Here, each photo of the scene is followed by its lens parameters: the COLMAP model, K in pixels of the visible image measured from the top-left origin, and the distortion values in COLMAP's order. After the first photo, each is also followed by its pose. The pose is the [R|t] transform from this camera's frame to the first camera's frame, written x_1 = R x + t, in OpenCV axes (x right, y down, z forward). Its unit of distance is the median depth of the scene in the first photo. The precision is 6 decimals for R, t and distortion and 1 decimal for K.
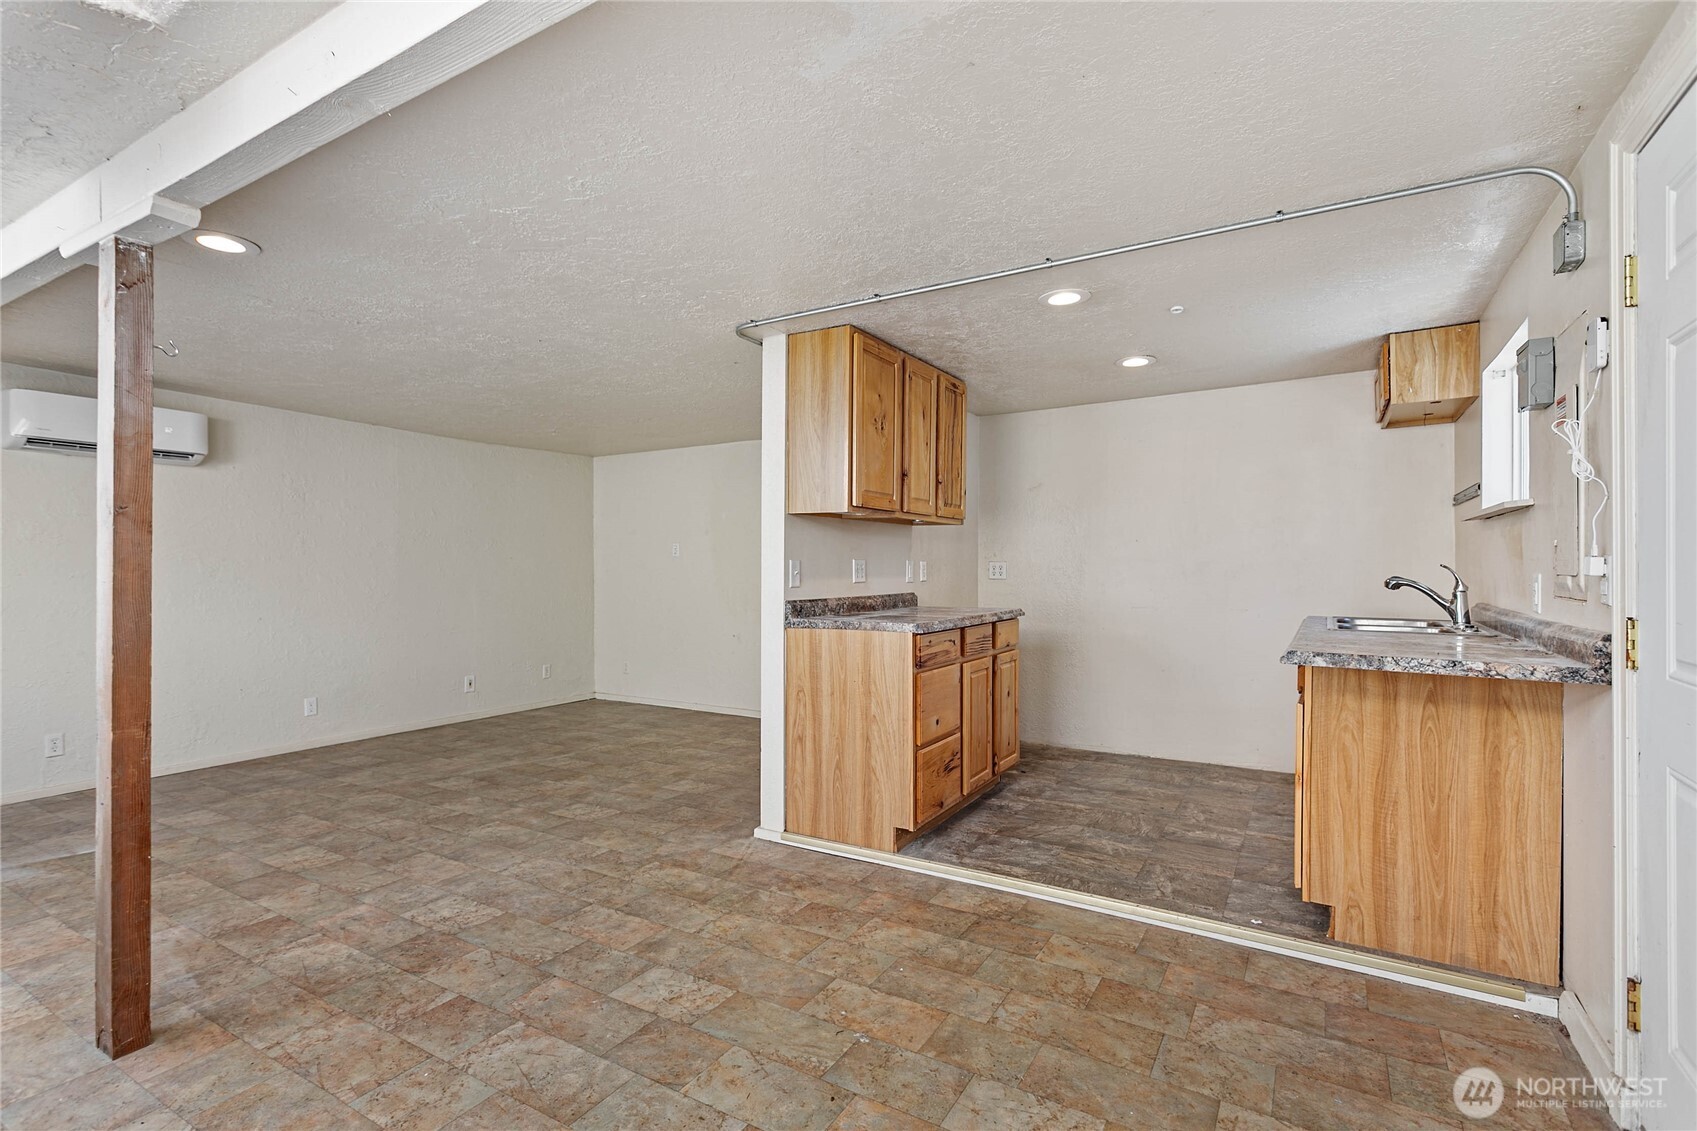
lens RADIAL K [[804.8, 0, 857.0], [0, 804.8, 562.7], [0, 0, 1]] dist [0.000579, -0.000383]
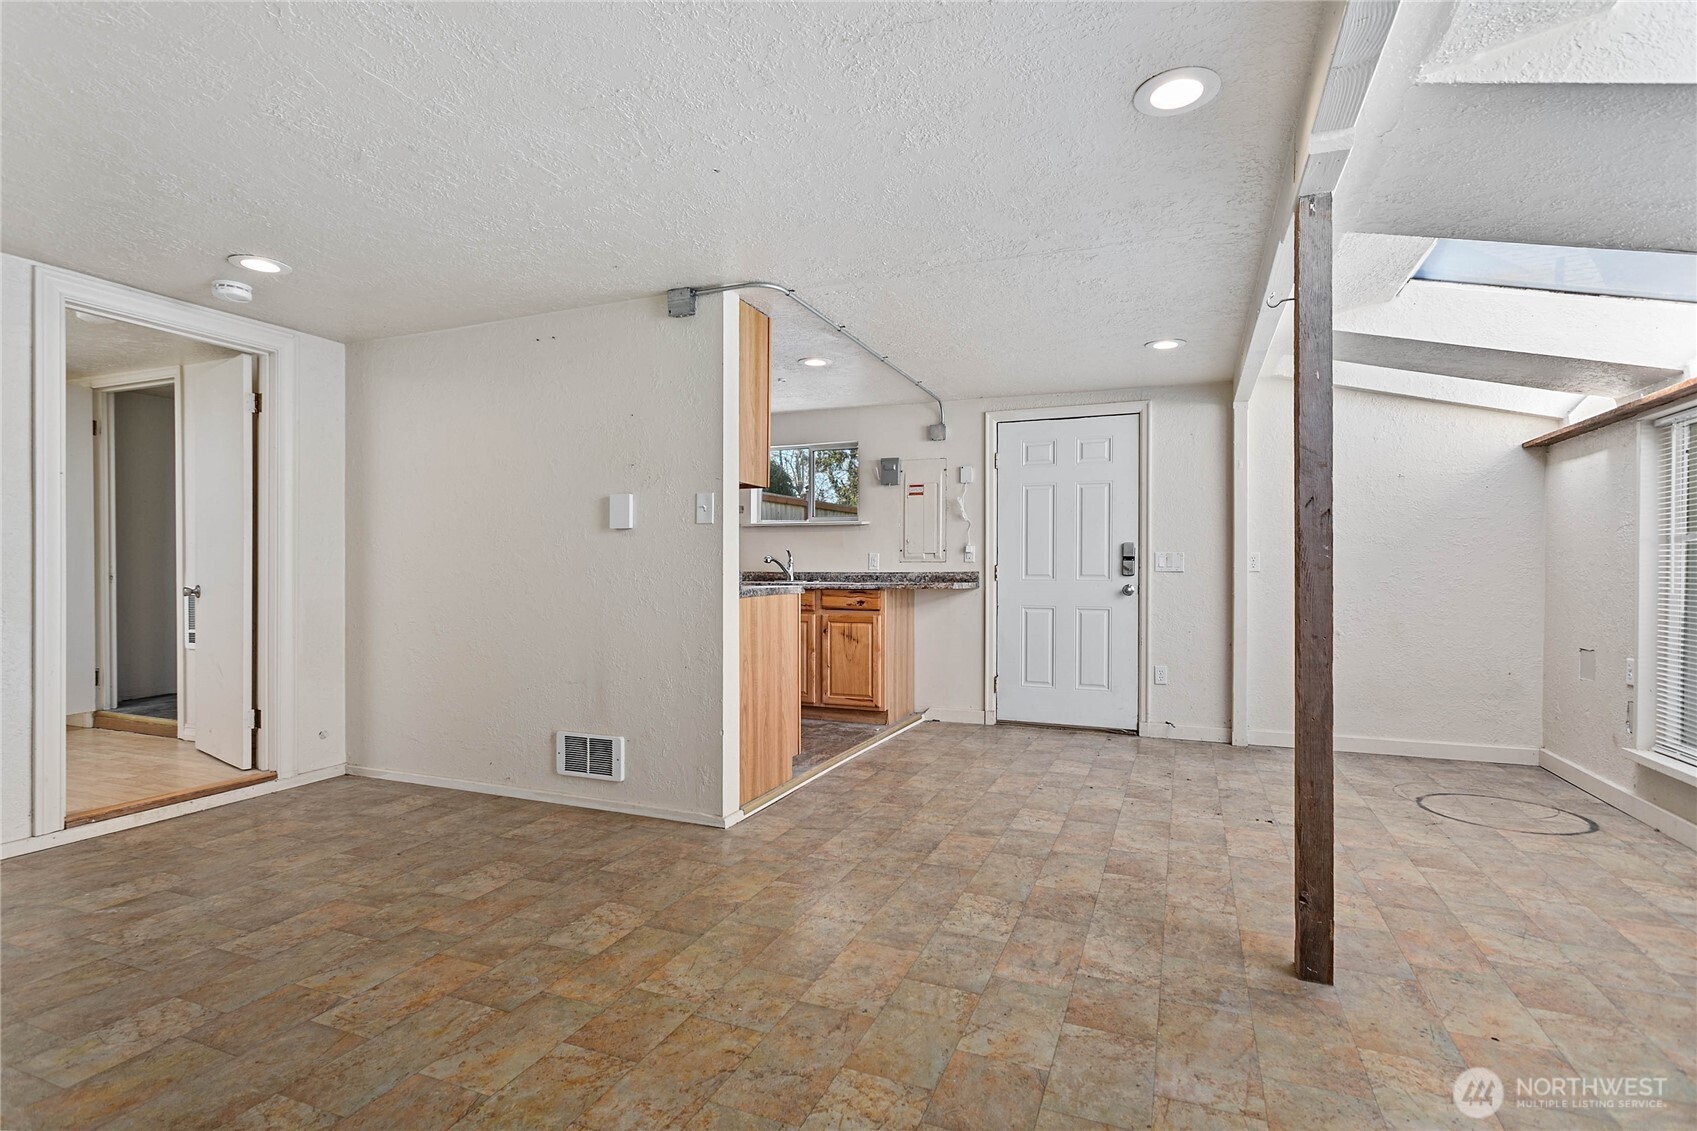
lens RADIAL K [[804.8, 0, 857.2], [0, 804.8, 572.2], [0, 0, 1]] dist [0.000579, -0.000383]
pose [[-0.143675, -0.002542, 0.989622, -1.284582], [-0.004361, 0.999989, 0.001936, 0.056852], [-0.989615, -0.004038, -0.143685, 1.201325]]
